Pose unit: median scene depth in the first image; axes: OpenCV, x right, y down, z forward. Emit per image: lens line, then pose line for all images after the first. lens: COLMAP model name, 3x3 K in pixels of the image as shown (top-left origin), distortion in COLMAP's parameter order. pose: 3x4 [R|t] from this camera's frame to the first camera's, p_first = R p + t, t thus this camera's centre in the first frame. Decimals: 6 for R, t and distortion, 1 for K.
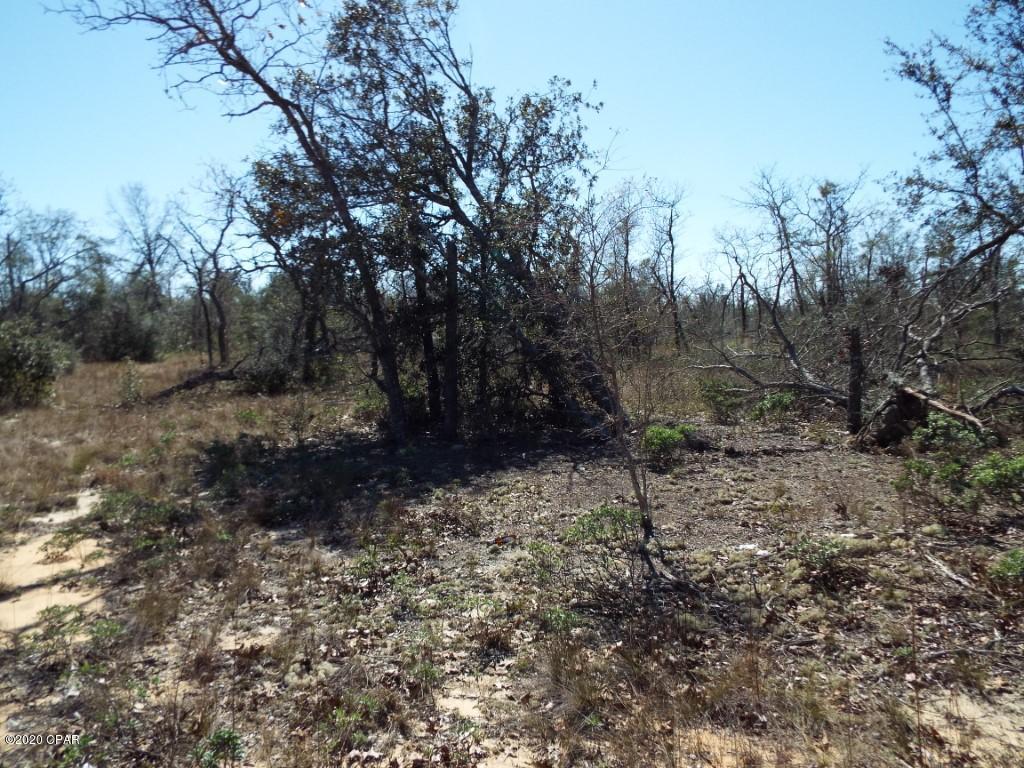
lens RADIAL K [[714.0, 0, 512.0], [0, 714.0, 384.0], [0, 0, 1]] dist [0.053607, -0.070821]
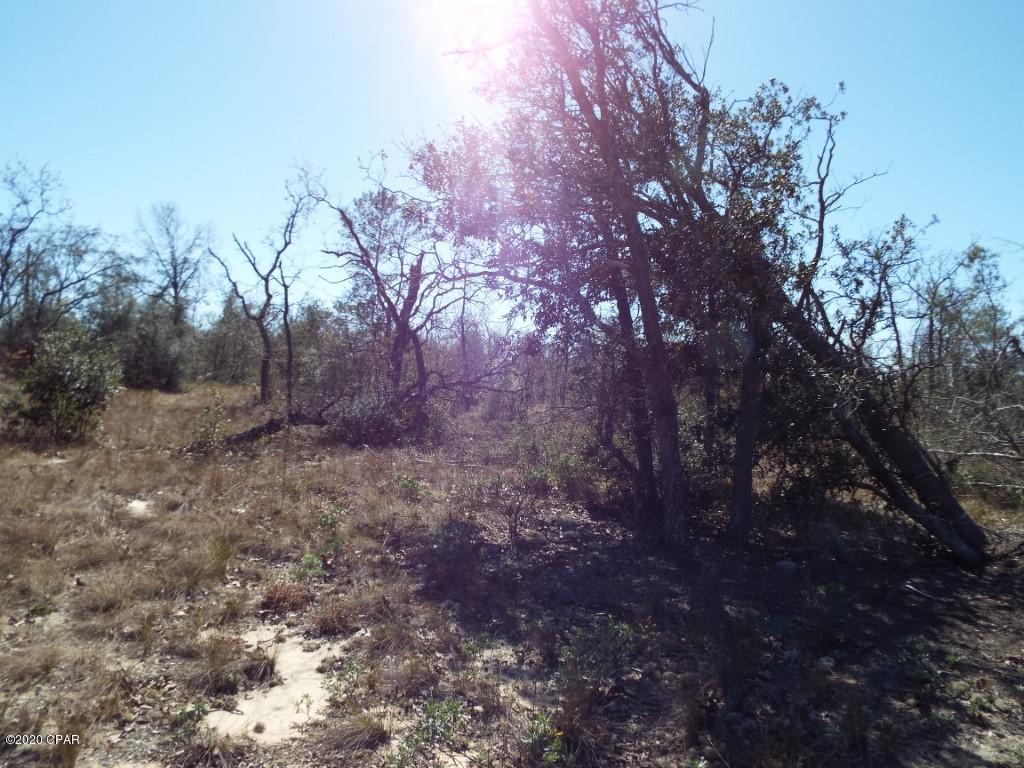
lens RADIAL K [[732.3, 0, 512.0], [0, 732.3, 384.0], [0, 0, 1]] dist [0.045086, -0.086470]
pose [[0.997132, 0.075624, -0.002805, -0.194337], [-0.075613, 0.994117, -0.077555, -0.004207], [-0.003076, 0.077545, 0.996984, 0.198895]]
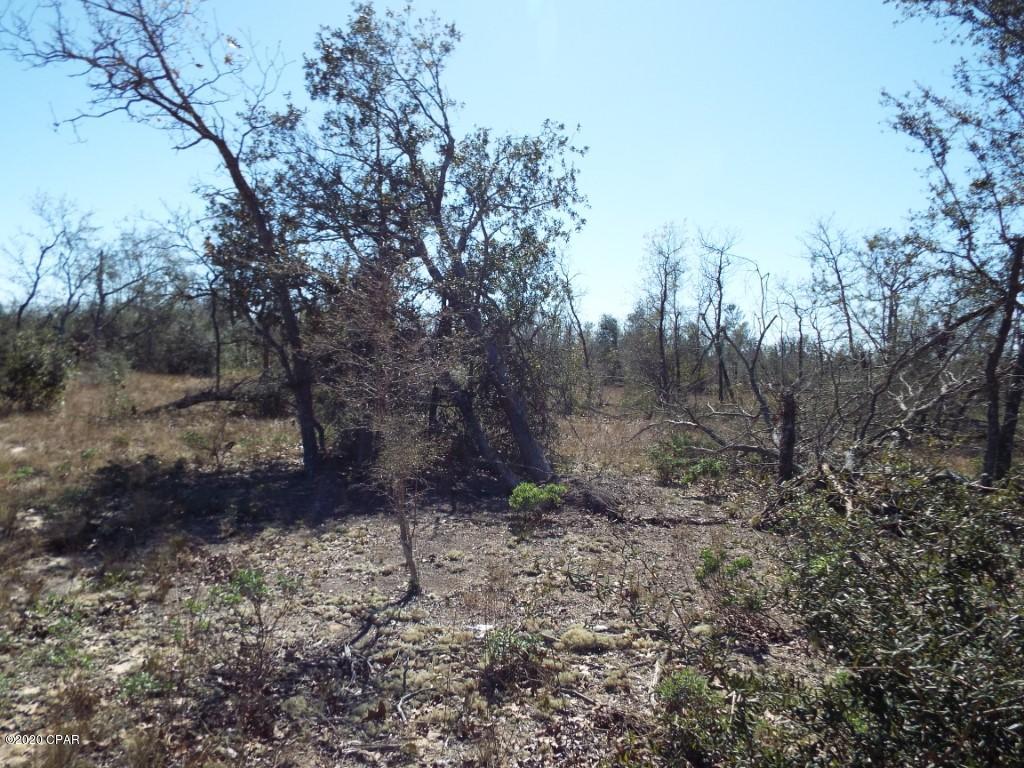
lens RADIAL K [[720.2, 0, 512.0], [0, 720.2, 384.0], [0, 0, 1]] dist [0.045200, -0.060998]
pose [[0.990810, 0.068305, -0.116745, 0.146427], [-0.073993, 0.996238, -0.045101, -0.013701], [0.113225, 0.053325, 0.992137, 0.020490]]
